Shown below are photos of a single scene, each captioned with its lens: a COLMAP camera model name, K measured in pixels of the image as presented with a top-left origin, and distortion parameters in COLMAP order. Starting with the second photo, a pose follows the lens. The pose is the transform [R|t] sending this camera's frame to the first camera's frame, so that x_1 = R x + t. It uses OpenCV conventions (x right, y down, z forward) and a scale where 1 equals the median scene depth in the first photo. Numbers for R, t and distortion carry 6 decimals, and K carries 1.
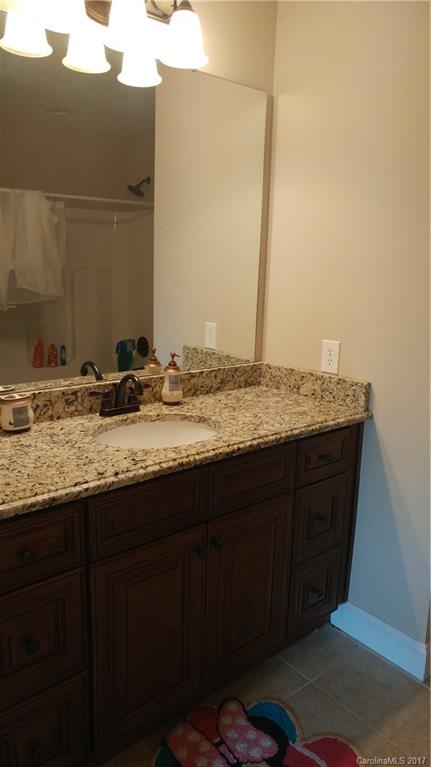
lens RADIAL K [[553.7, 0, 215.5], [0, 553.7, 383.5], [0, 0, 1]] dist [0.014757, 0.001970]
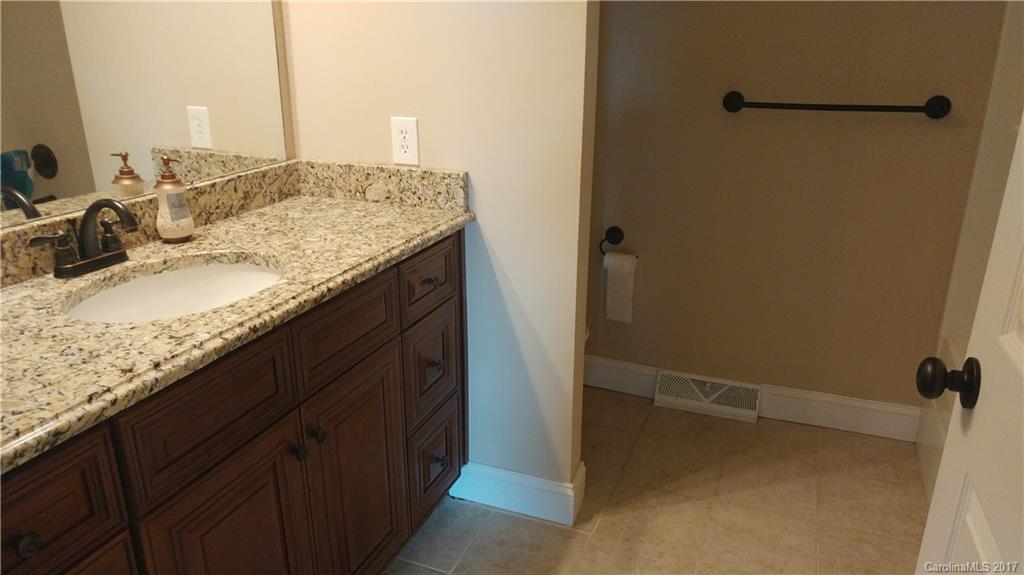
lens RADIAL K [[739.3, 0, 512.0], [0, 739.3, 287.5], [0, 0, 1]] dist [0.014757, 0.001970]
pose [[0.887458, -0.174665, 0.426510, -0.117559], [0.116614, 0.980392, 0.158849, 0.000186], [-0.445892, -0.091235, 0.890425, 0.095589]]
